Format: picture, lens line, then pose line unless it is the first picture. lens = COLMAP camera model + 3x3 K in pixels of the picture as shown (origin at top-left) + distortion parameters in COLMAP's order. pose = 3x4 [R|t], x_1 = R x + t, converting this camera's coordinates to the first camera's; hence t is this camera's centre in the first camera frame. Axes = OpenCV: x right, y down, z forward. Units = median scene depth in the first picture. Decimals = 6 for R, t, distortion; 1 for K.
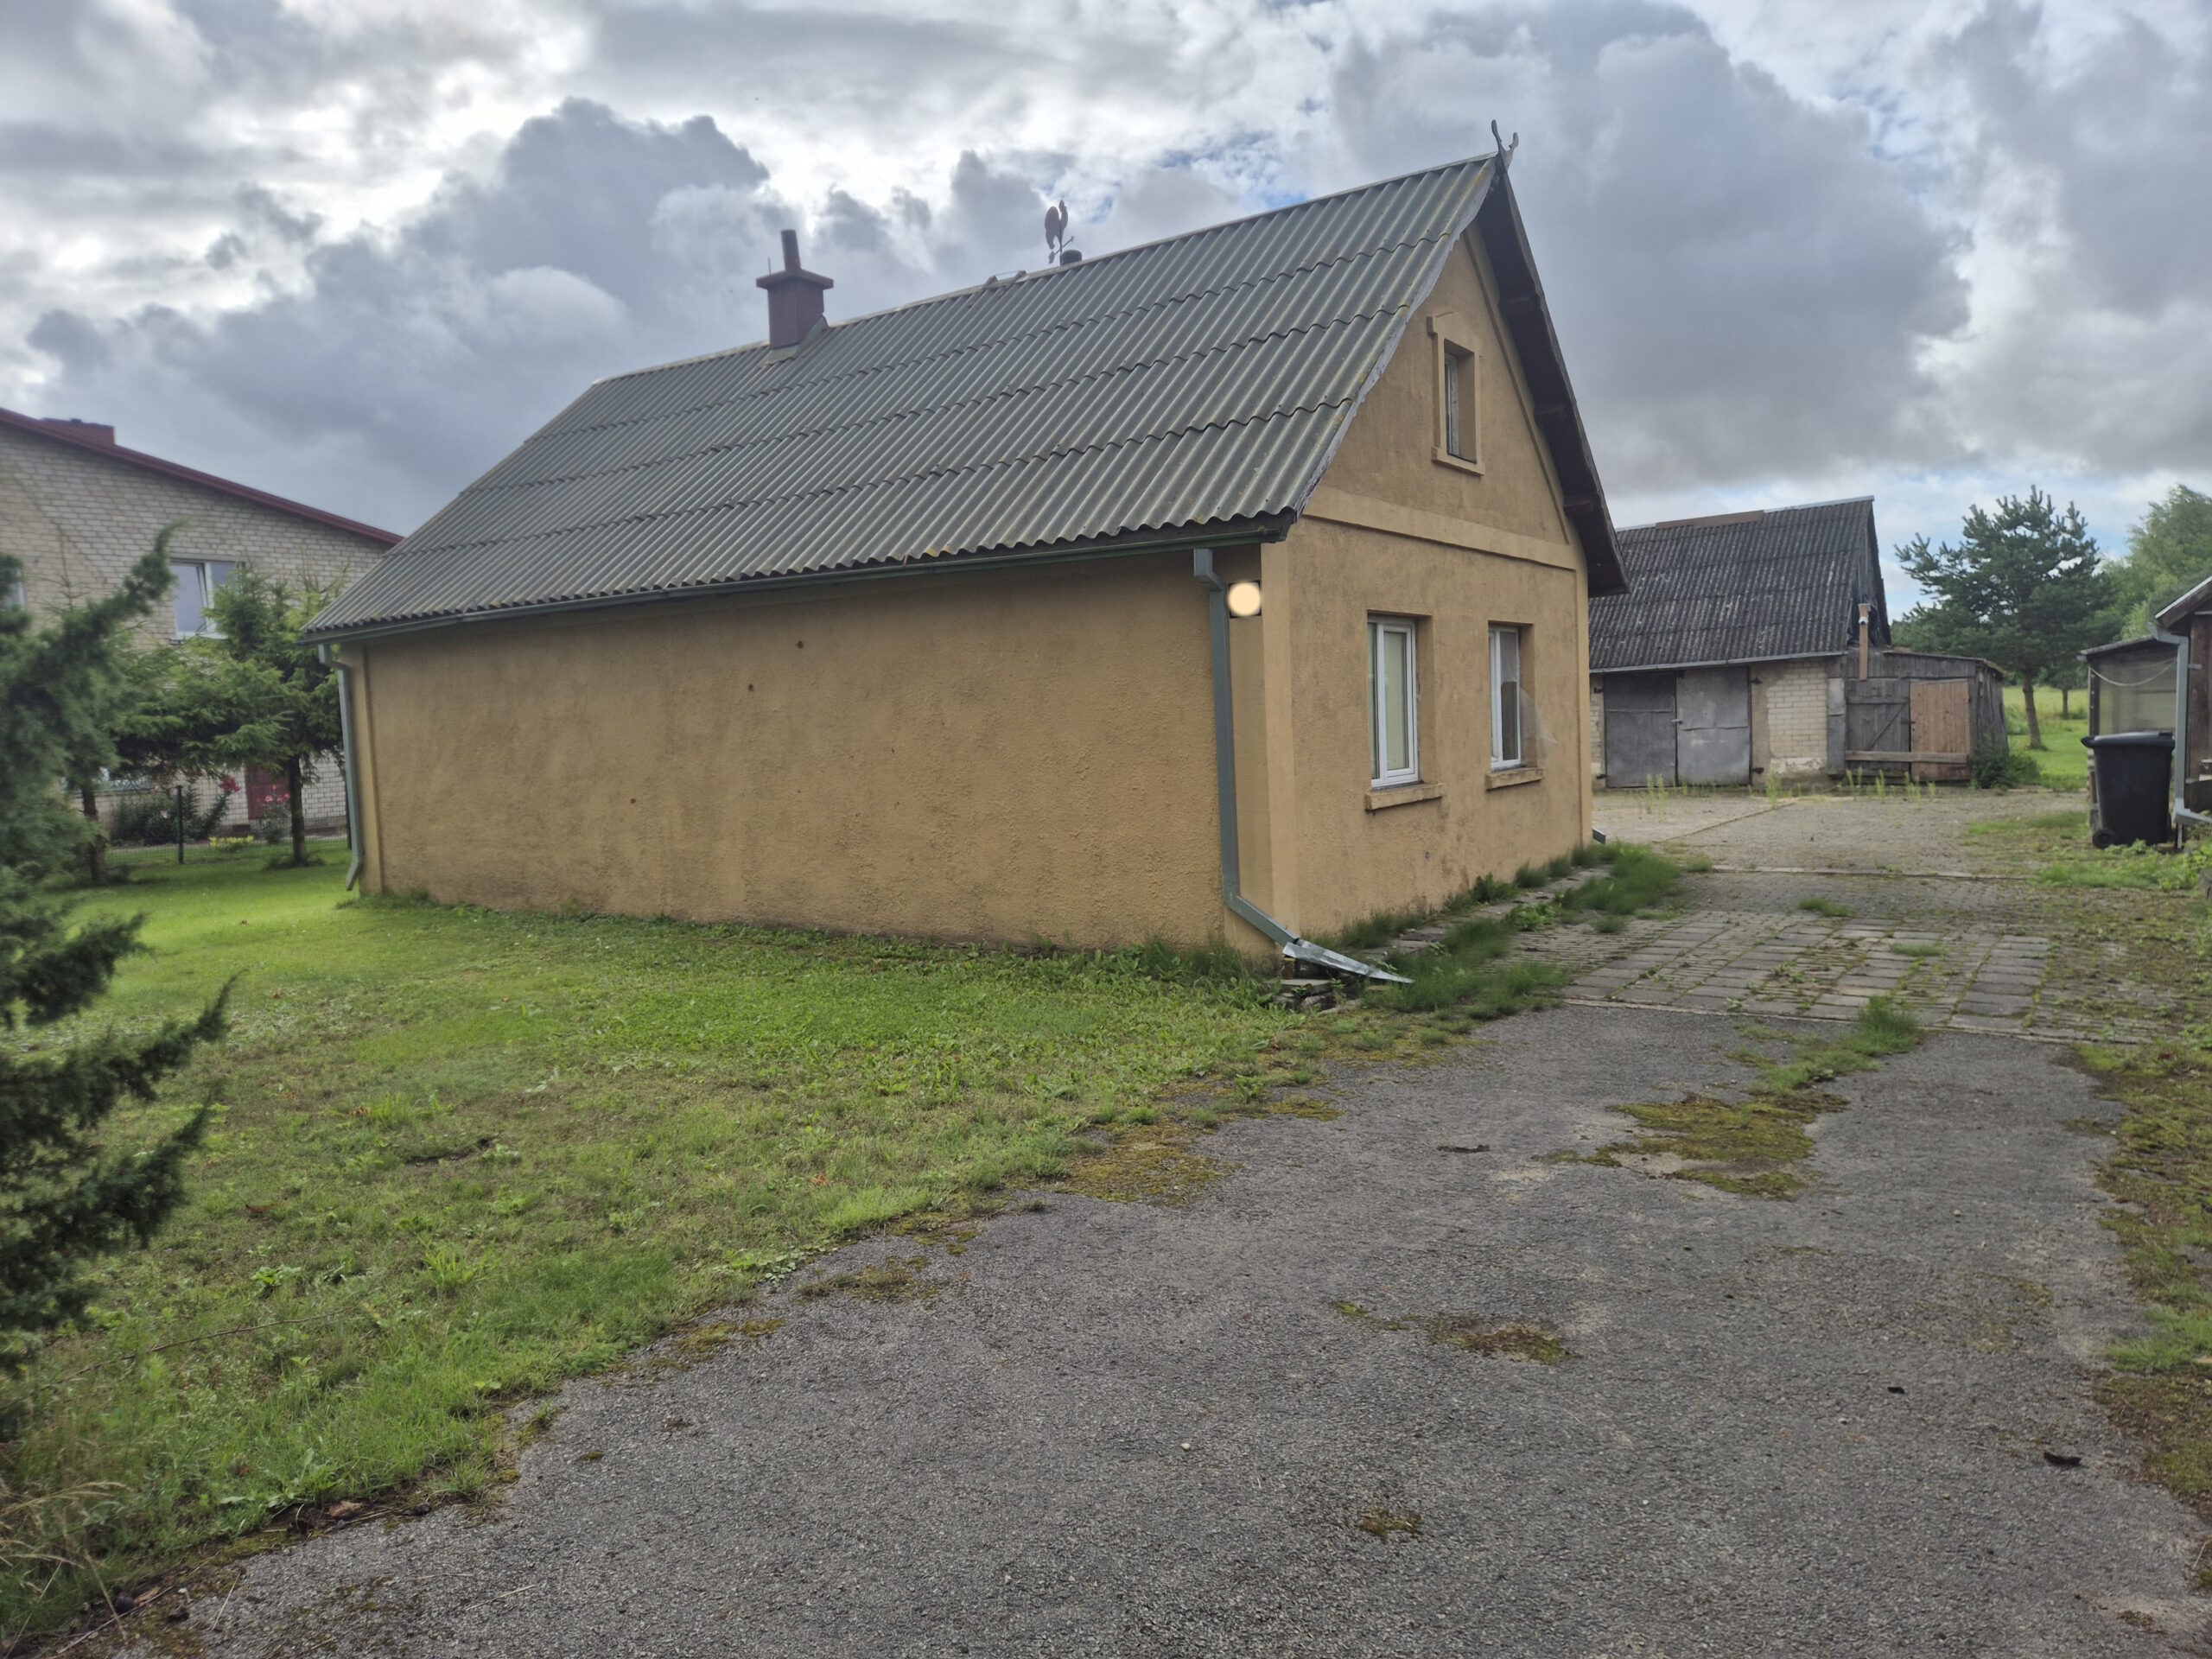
lens RADIAL K [[1464.7, 0, 1071.8], [0, 1464.7, 817.5], [0, 0, 1]] dist [0.078161, -0.070735]
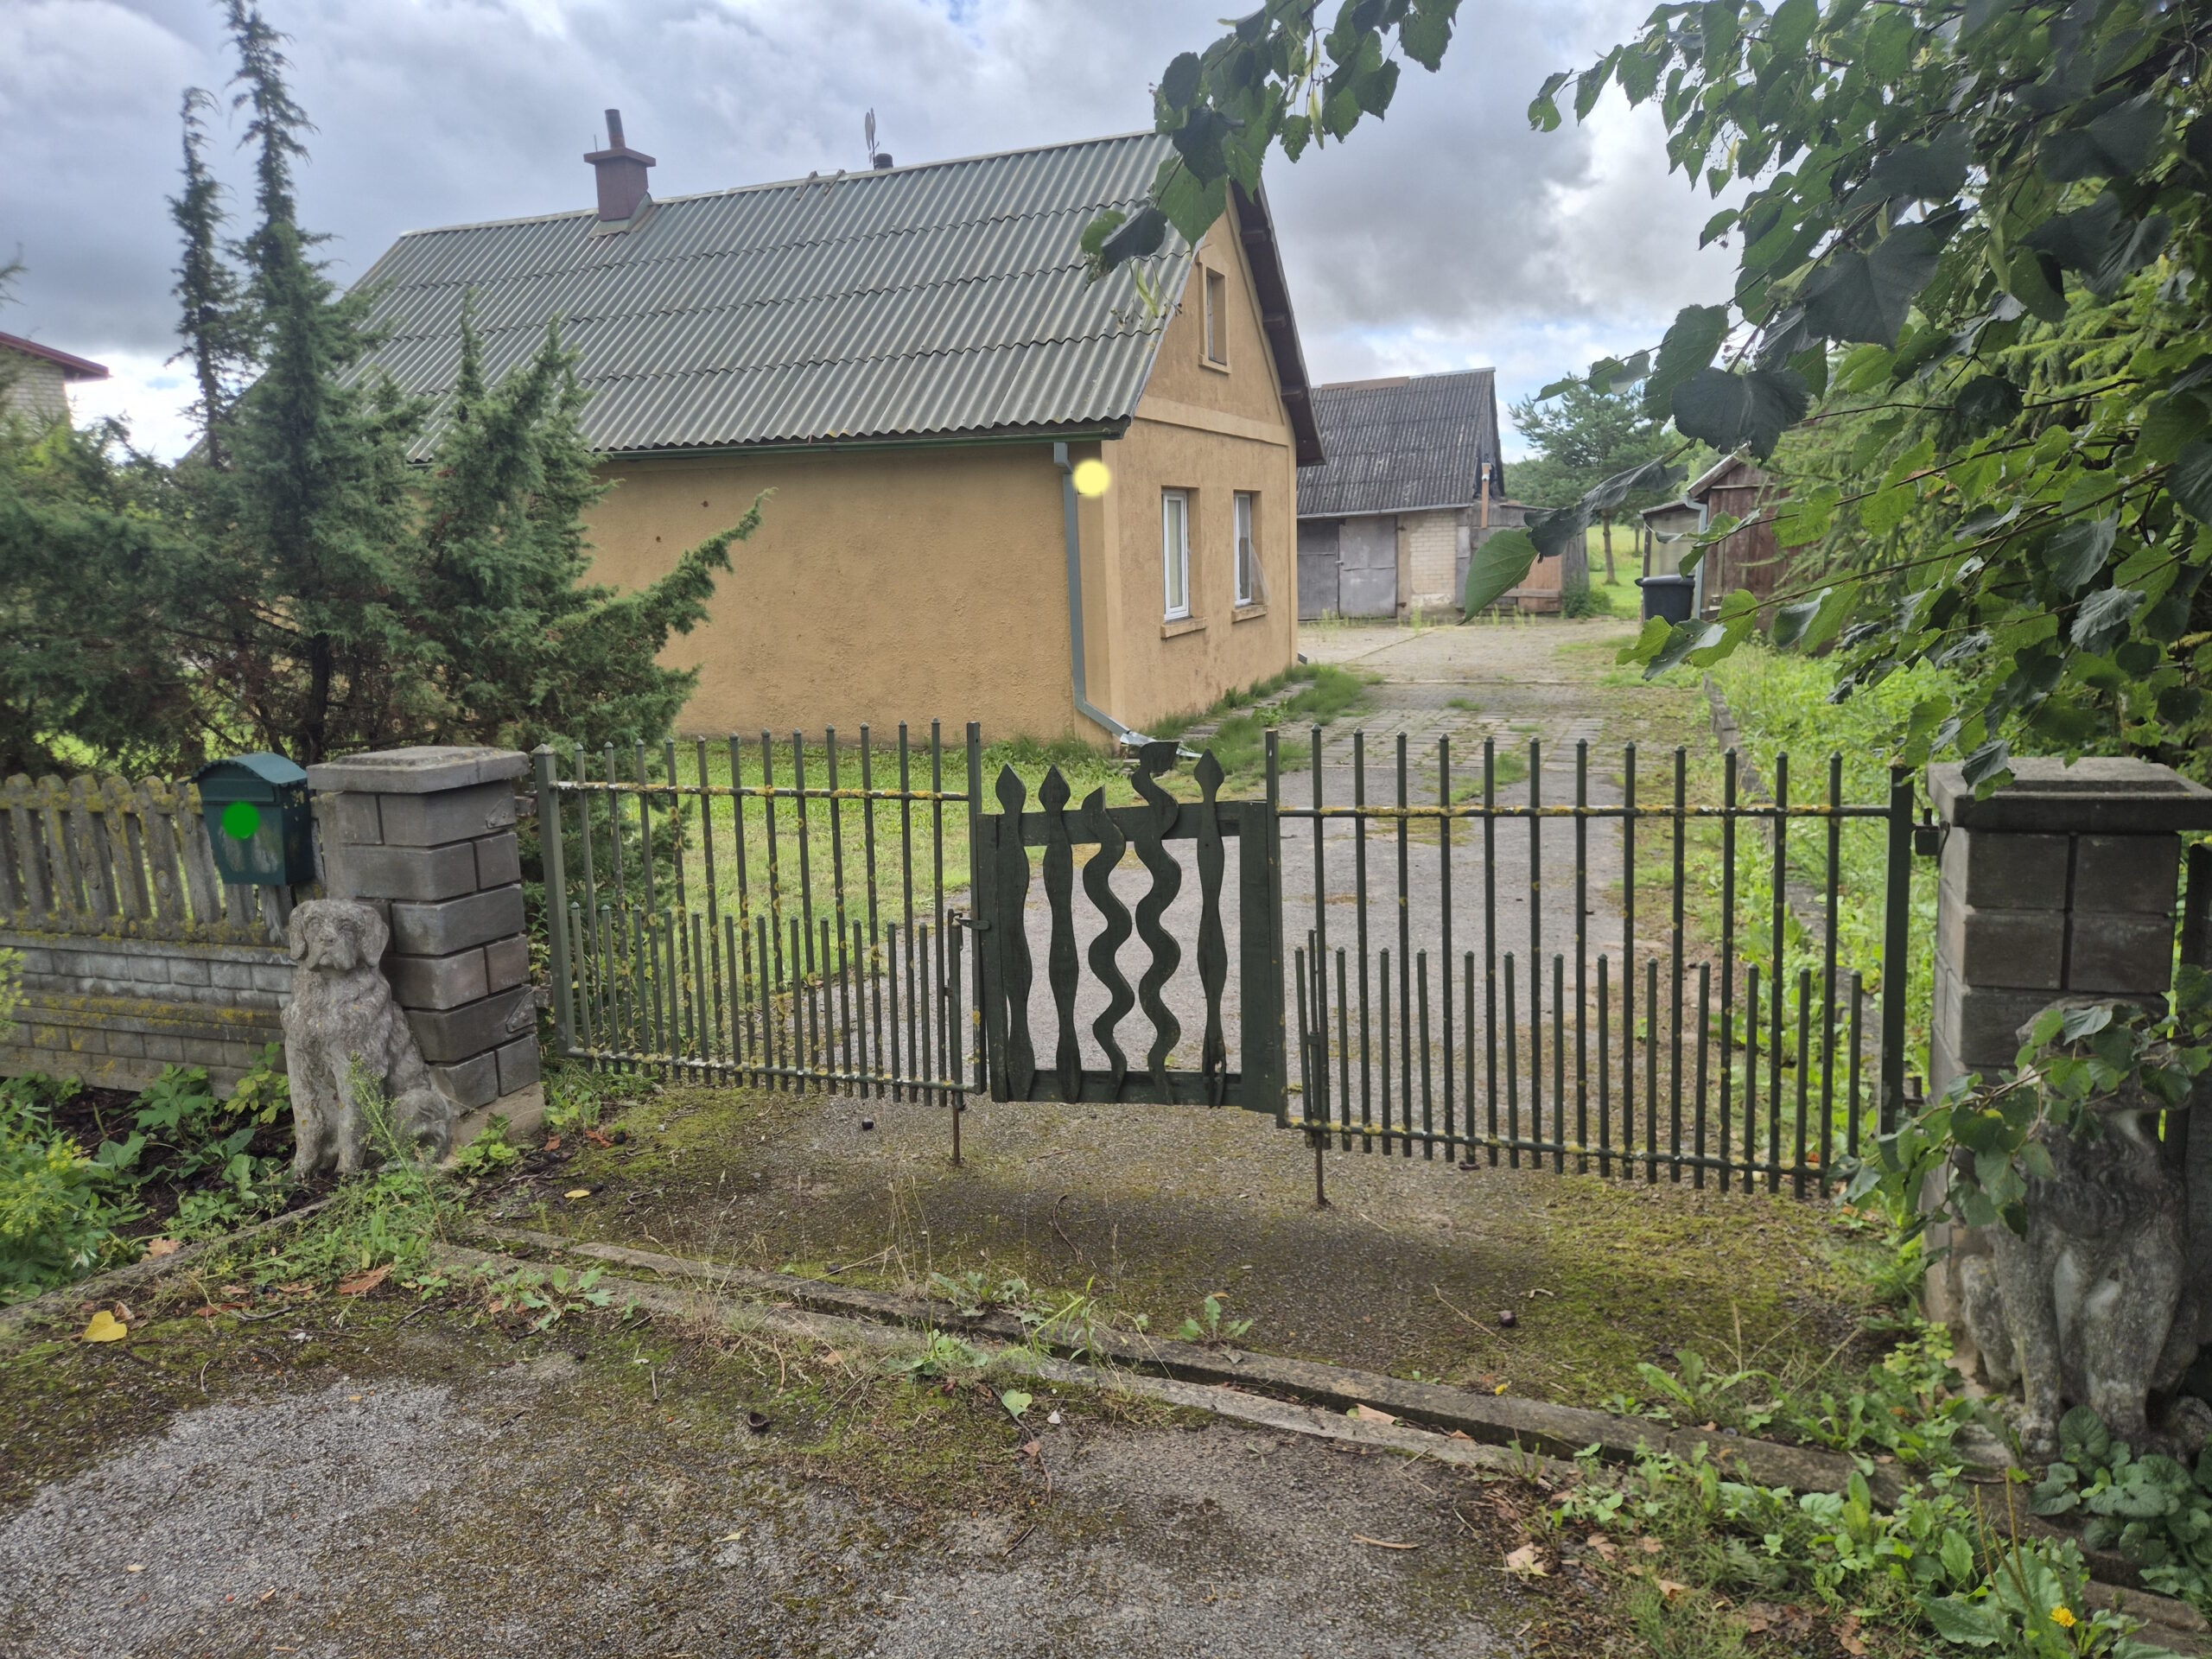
lens RADIAL K [[1464.7, 0, 1075.7], [0, 1464.7, 826.0], [0, 0, 1]] dist [0.078161, -0.070735]
pose [[0.974157, -0.037950, 0.222660, -0.157444], [0.011755, 0.992966, 0.117815, 0.005850], [-0.225565, -0.112153, 0.967751, -0.261744]]
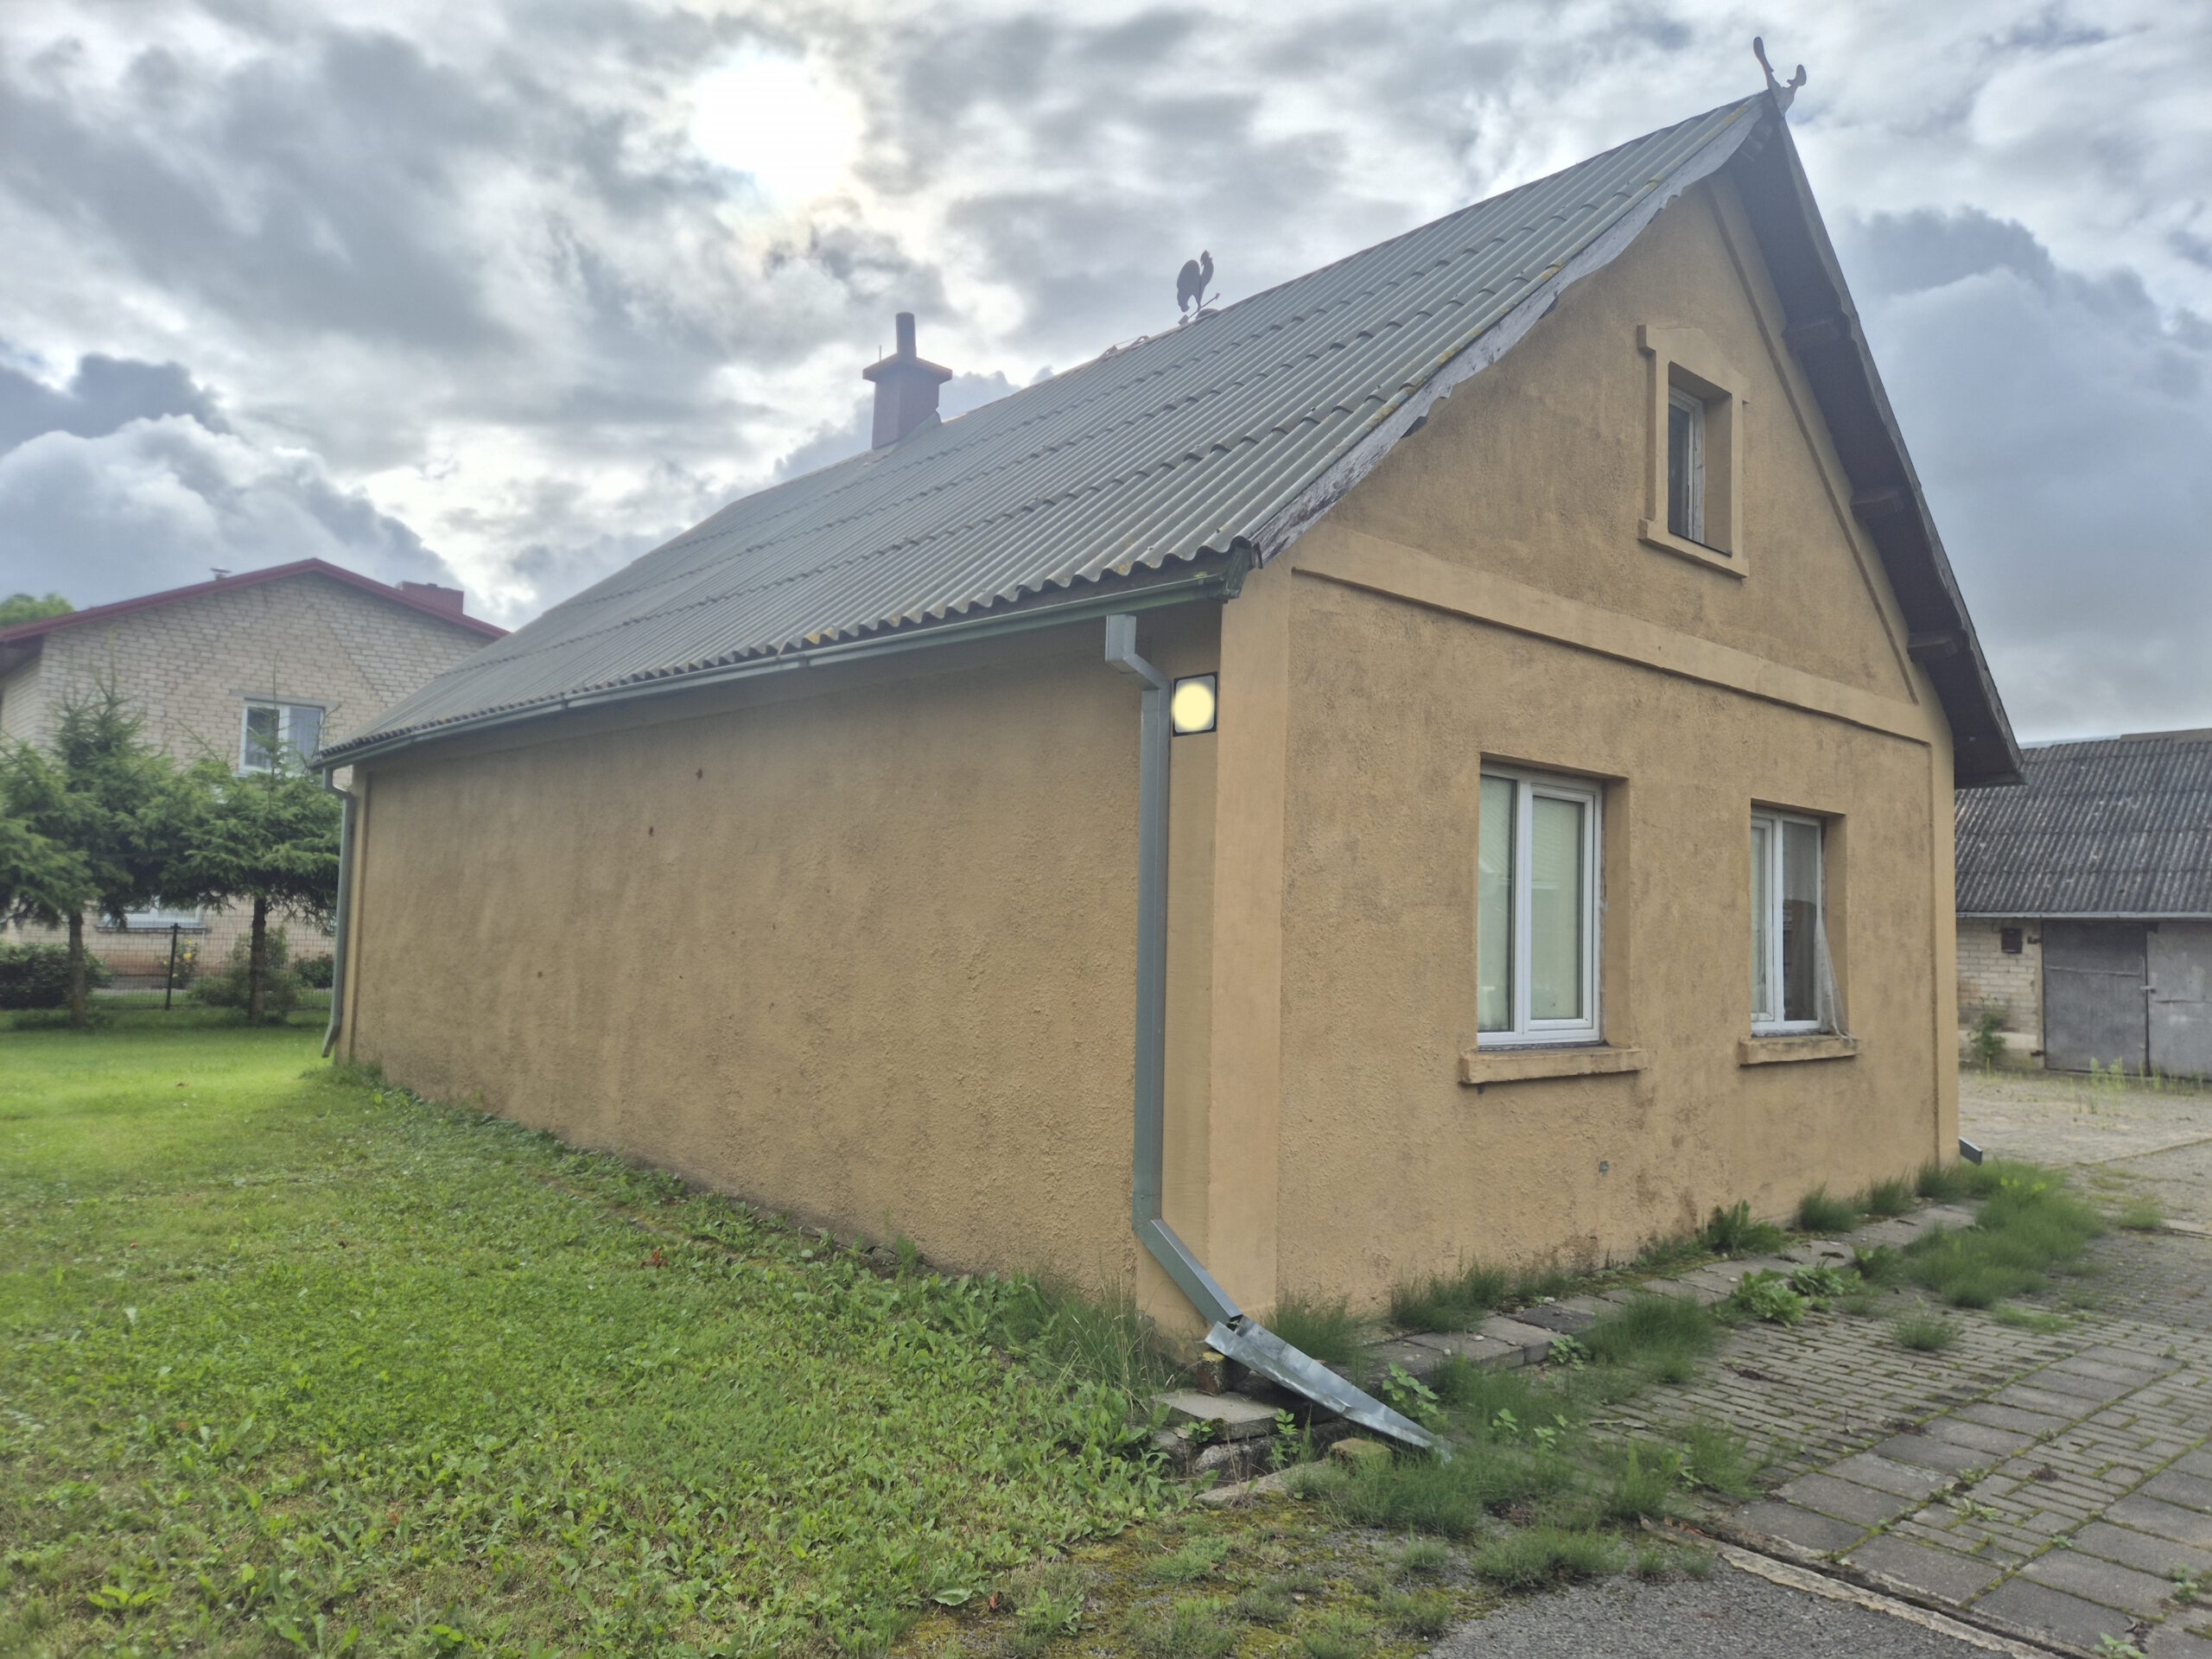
lens RADIAL K [[1464.7, 0, 1092.0], [0, 1464.7, 830.1], [0, 0, 1]] dist [0.078161, -0.070735]
pose [[0.968955, 0.055783, -0.240861, 0.167222], [-0.086539, 0.989108, -0.119062, -0.019323], [0.231596, 0.136209, 0.963229, 0.326758]]
